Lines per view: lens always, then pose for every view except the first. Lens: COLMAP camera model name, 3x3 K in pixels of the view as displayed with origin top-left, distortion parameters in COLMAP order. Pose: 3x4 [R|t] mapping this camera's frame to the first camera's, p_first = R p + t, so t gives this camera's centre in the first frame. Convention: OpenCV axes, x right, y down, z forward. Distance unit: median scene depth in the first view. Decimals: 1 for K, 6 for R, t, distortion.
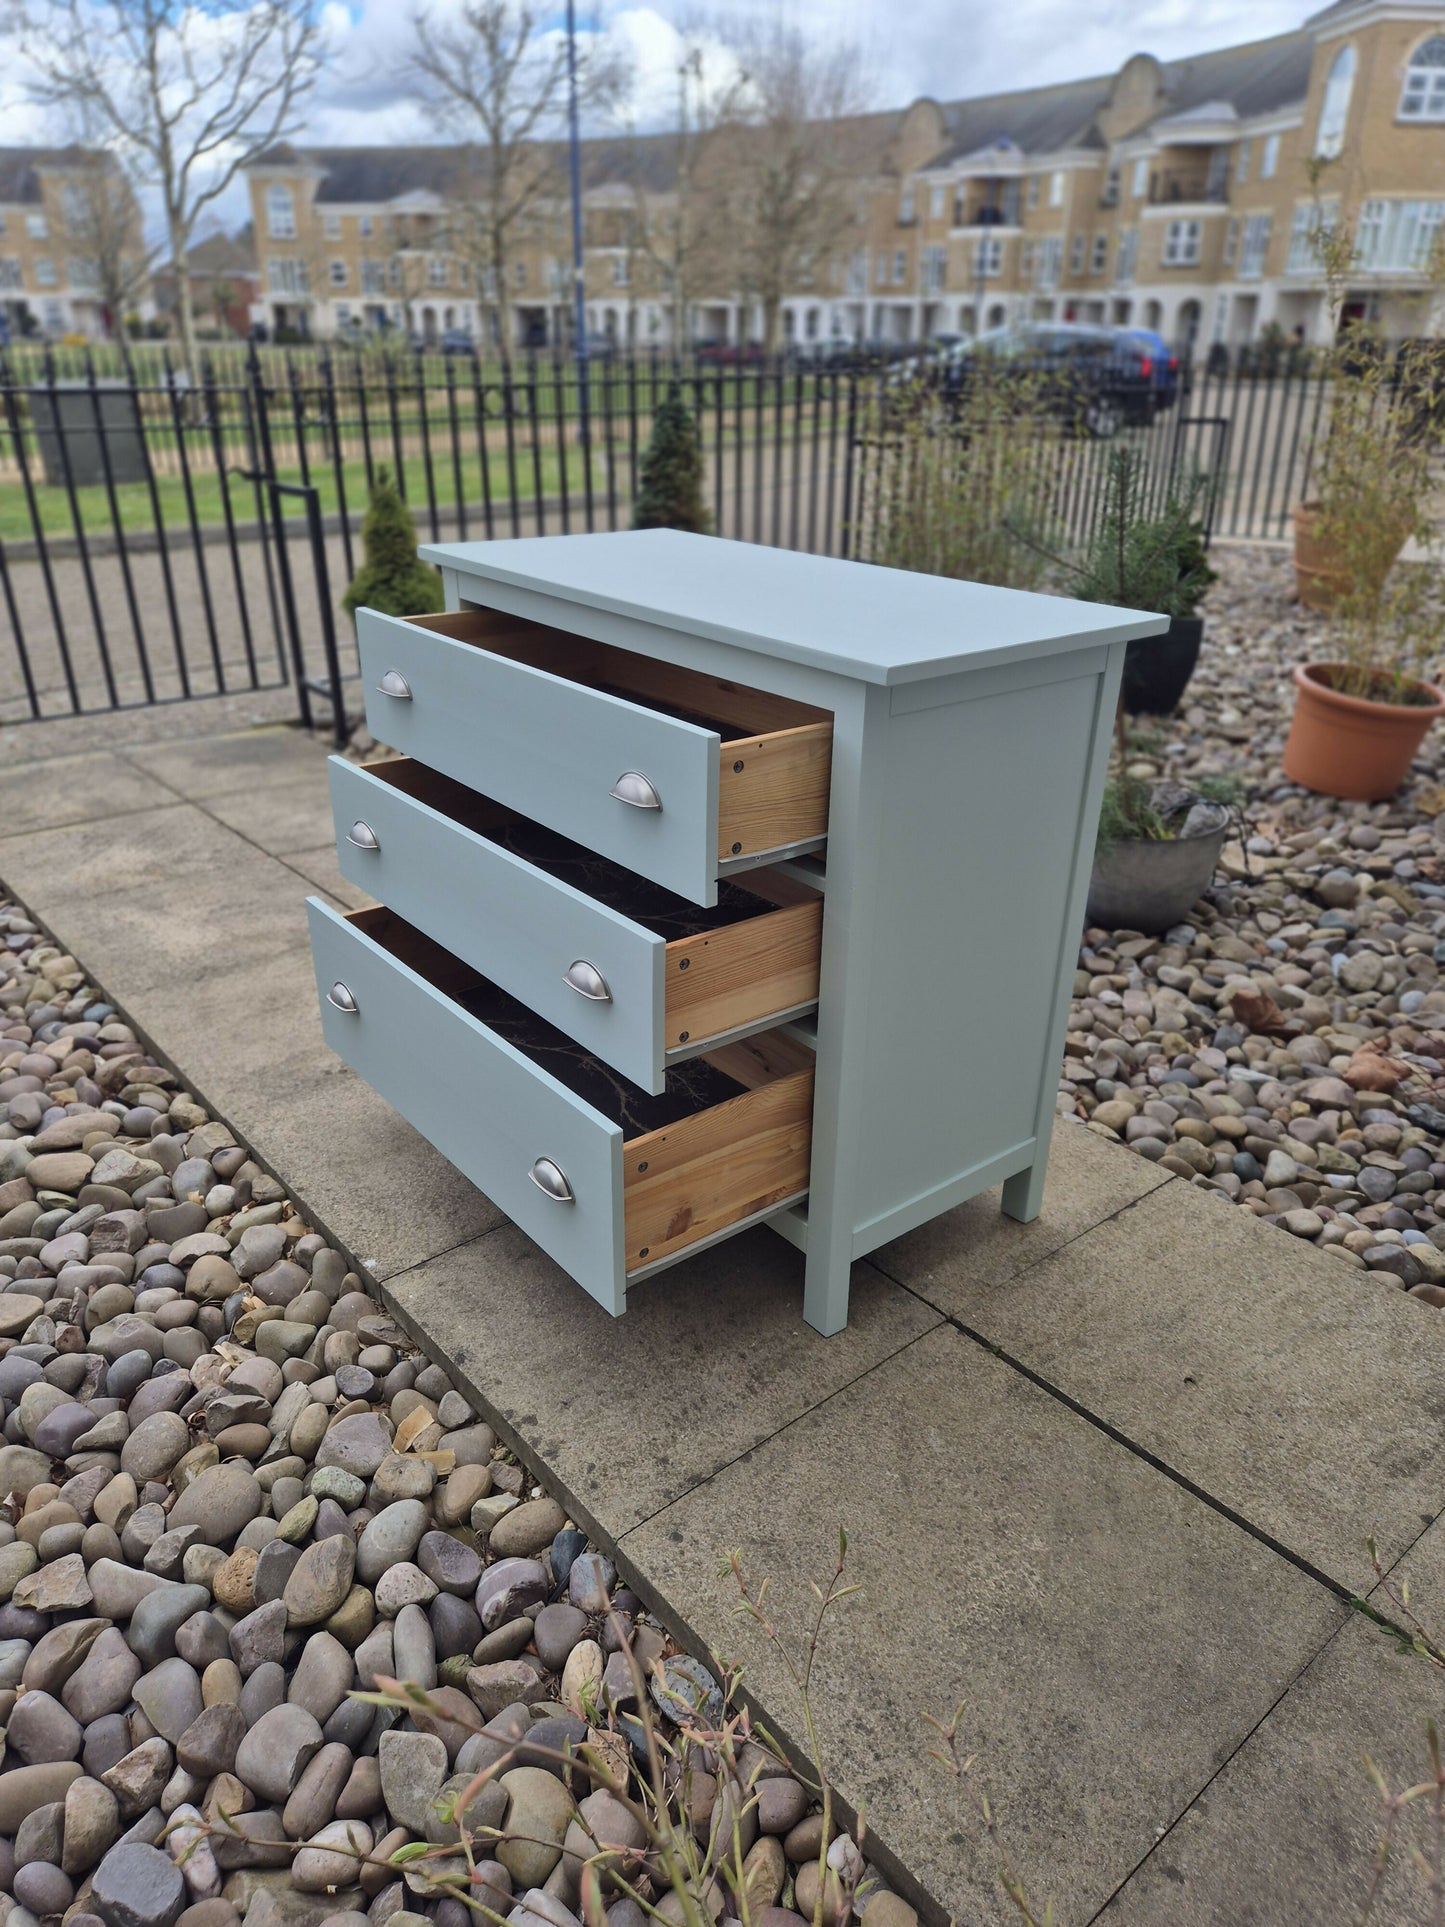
lens RADIAL K [[1284.1, 0, 711.9], [0, 1284.1, 957.9], [0, 0, 1]] dist [0.062830, -0.053906]
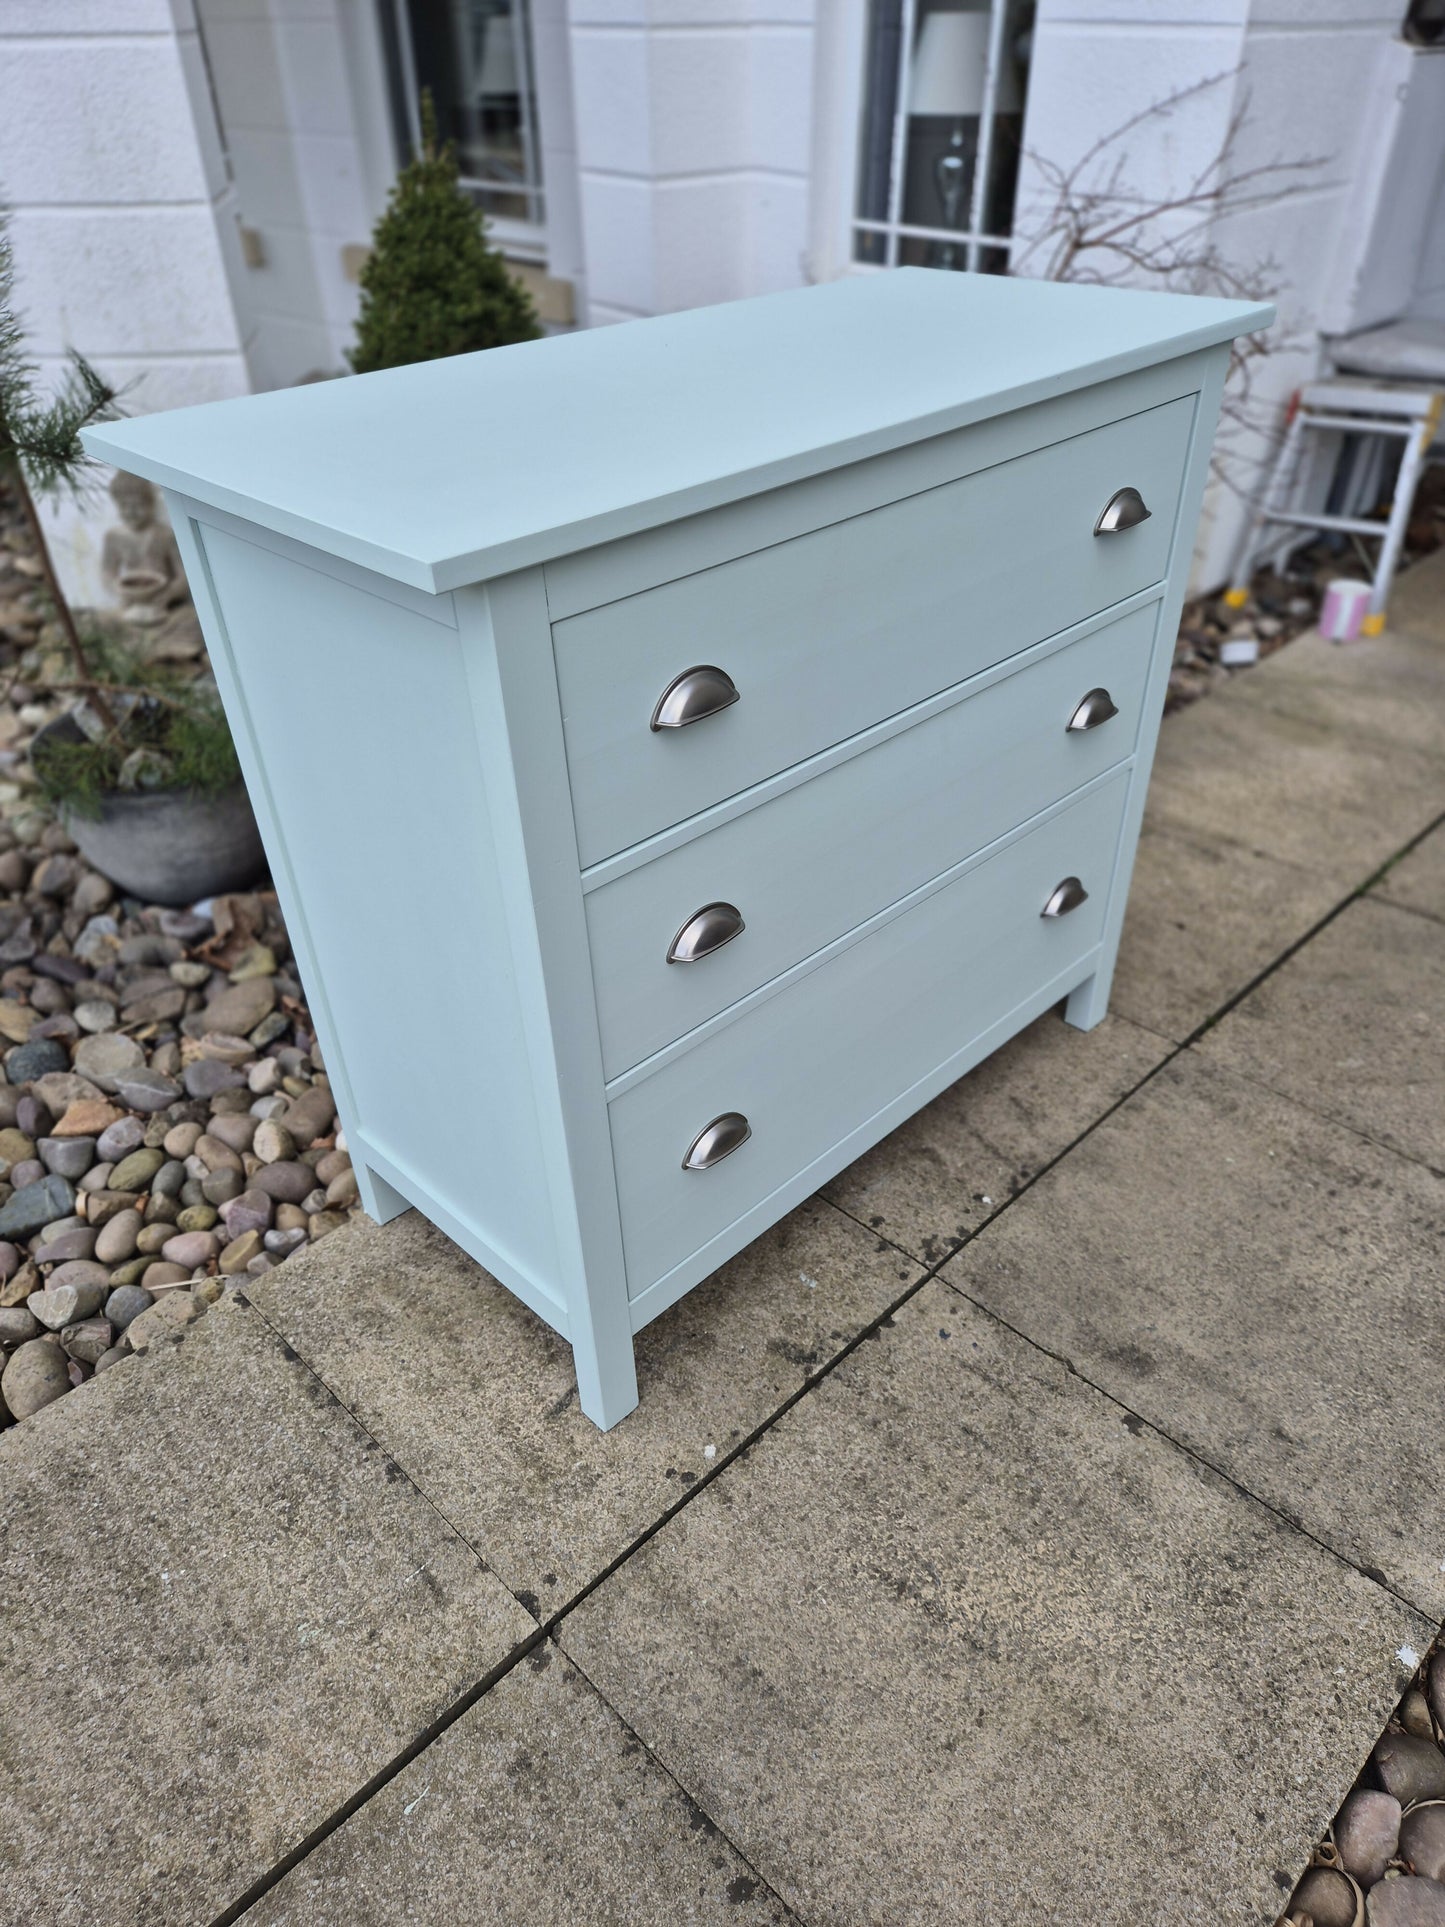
lens RADIAL K [[1284.1, 0, 734.4], [0, 1284.1, 973.6], [0, 0, 1]] dist [0.062830, -0.053906]
pose [[-0.088449, -0.601445, 0.794003, -0.344404], [0.438236, 0.692337, 0.573252, -0.307898], [-0.894497, 0.398665, 0.202339, 0.670761]]
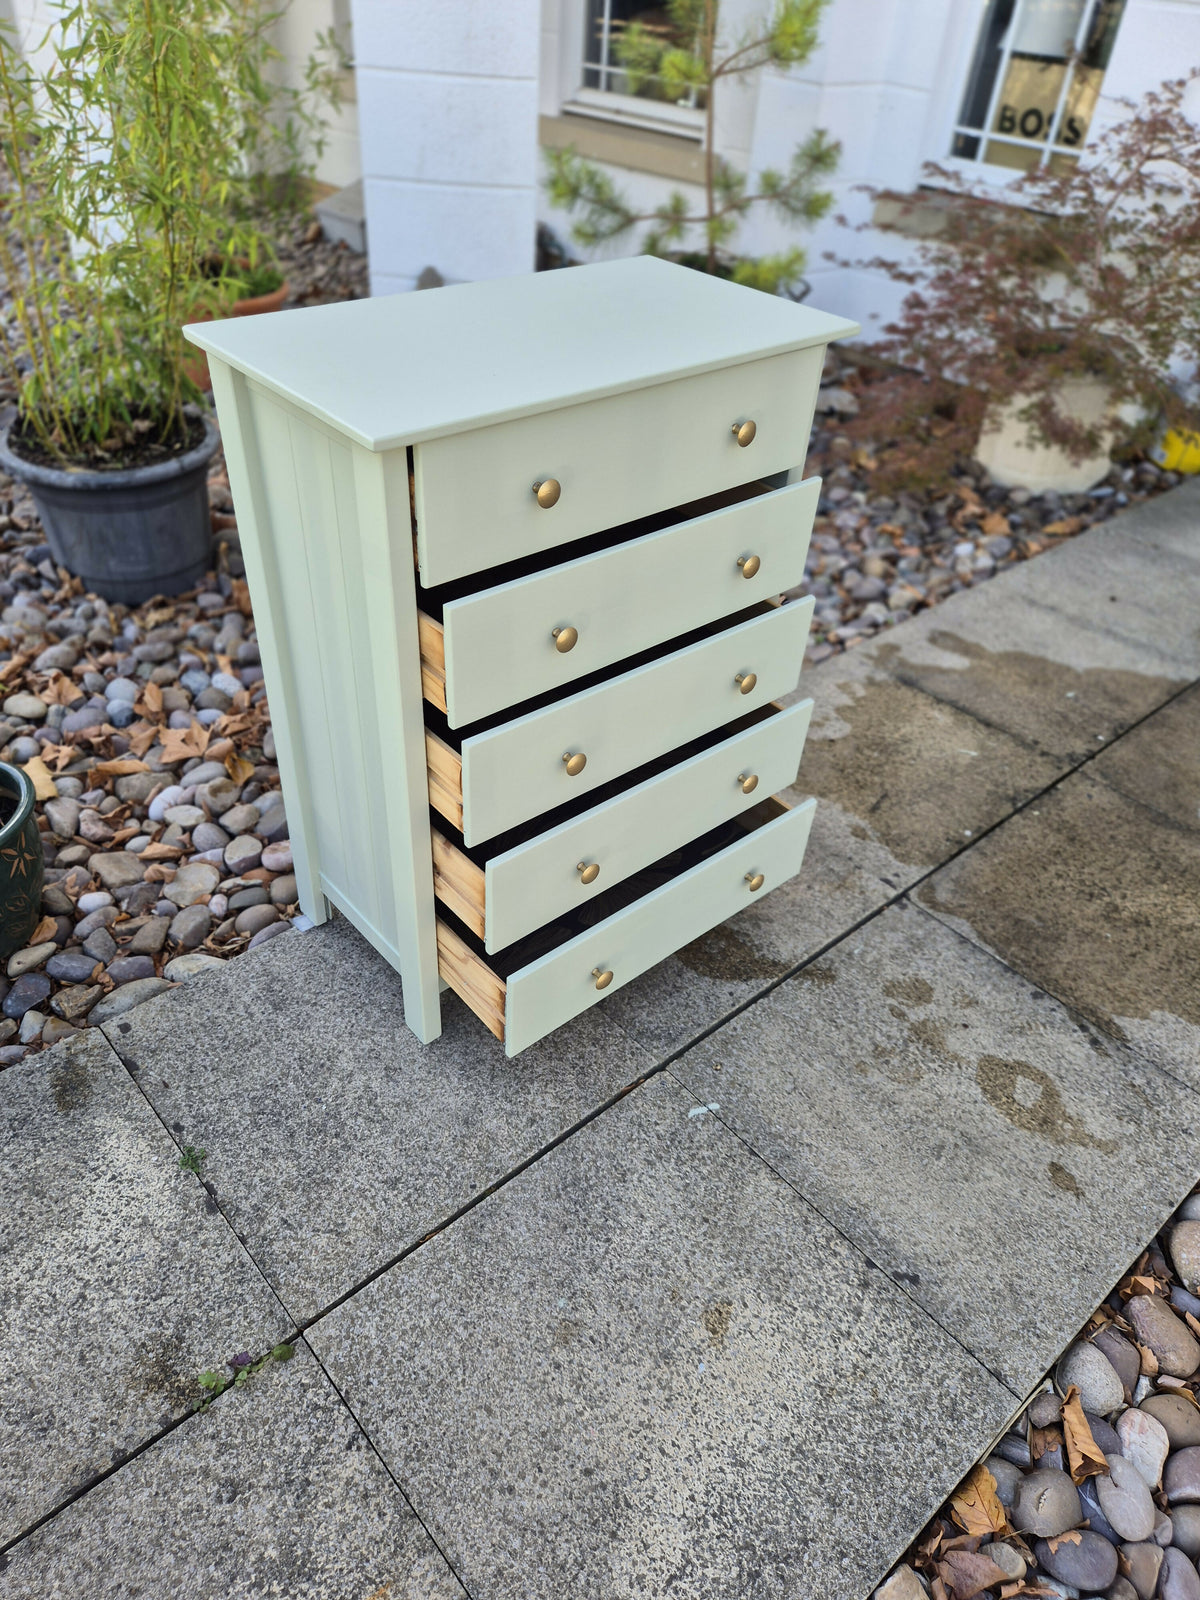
lens RADIAL K [[1066.2, 0, 585.9], [0, 1066.2, 805.1], [0, 0, 1]] dist [0.062830, -0.053906]
pose [[-0.016676, -0.642550, 0.766062, -0.586041], [0.384973, 0.702975, 0.598015, -0.443726], [-0.922777, 0.304886, 0.235642, 0.894914]]
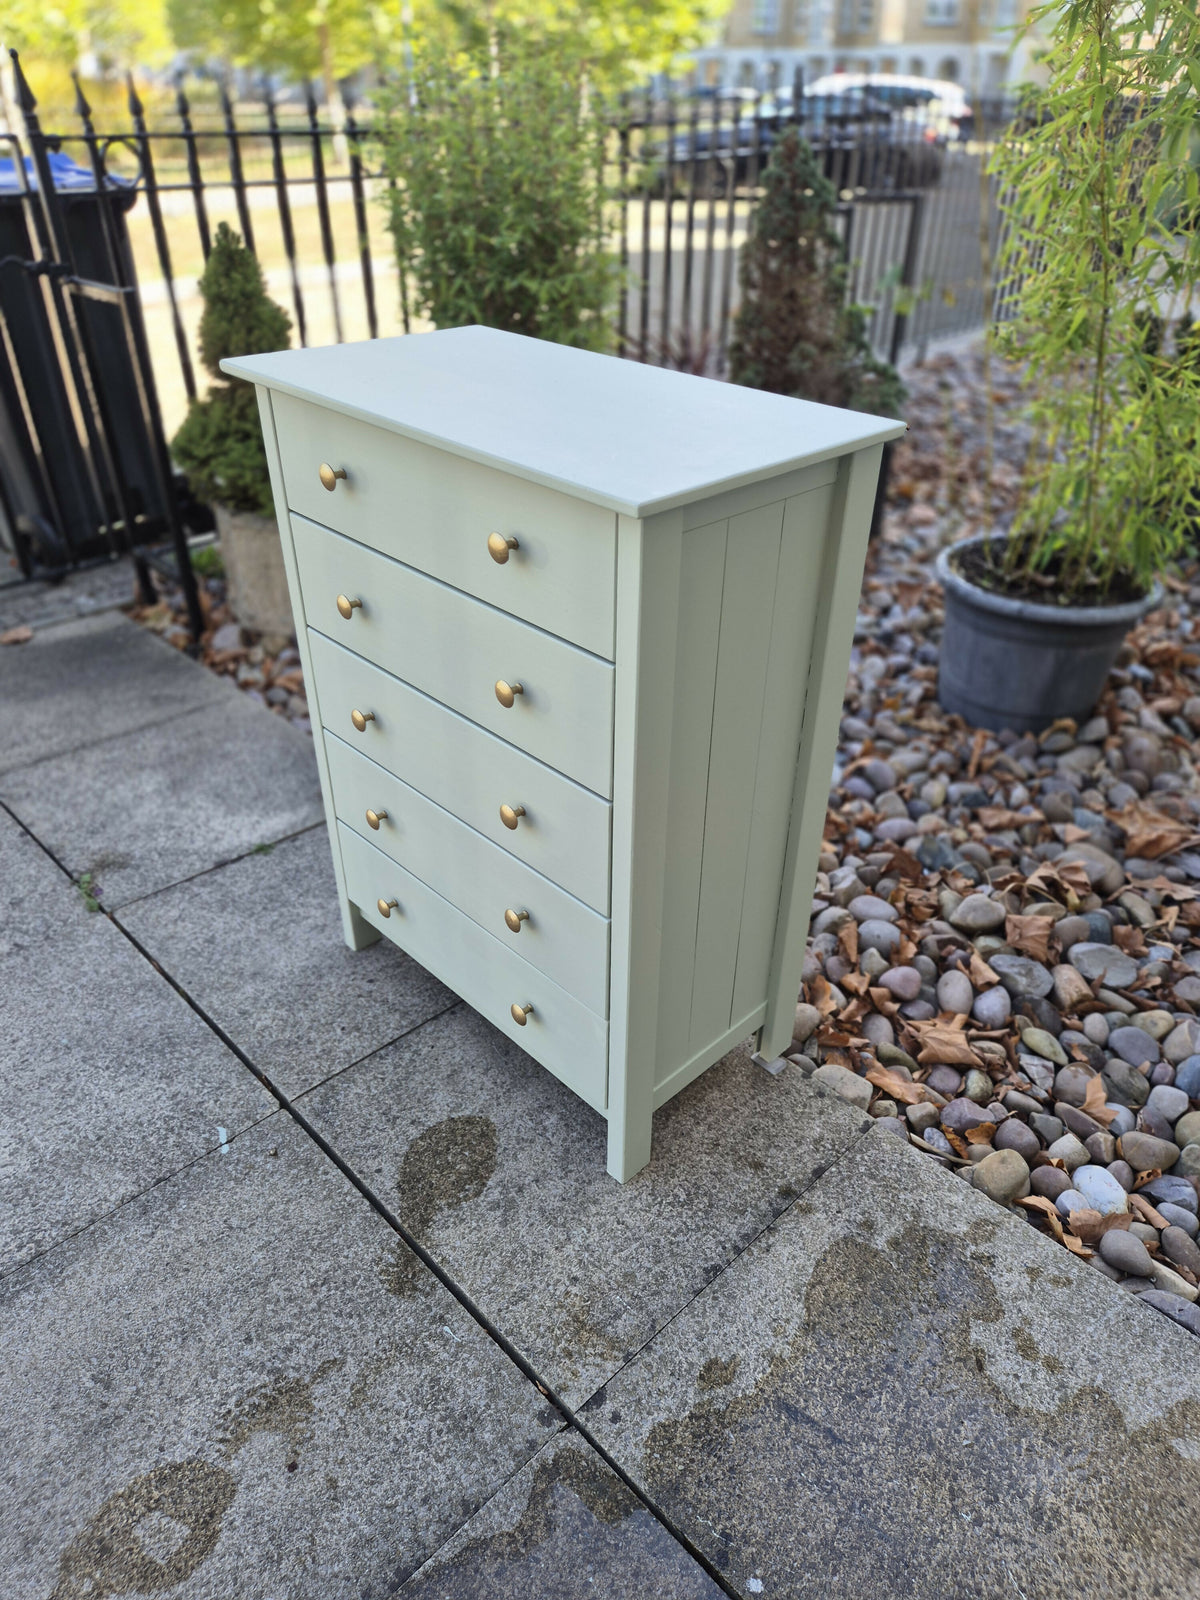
lens RADIAL K [[1066.2, 0, 607.9], [0, 1066.2, 804.6], [0, 0, 1]] dist [0.062830, -0.053906]
pose [[0.997074, -0.036831, 0.066988, -0.144159], [0.027423, 0.990287, 0.136310, -0.229196], [-0.071357, -0.134074, 0.988399, 0.532361]]
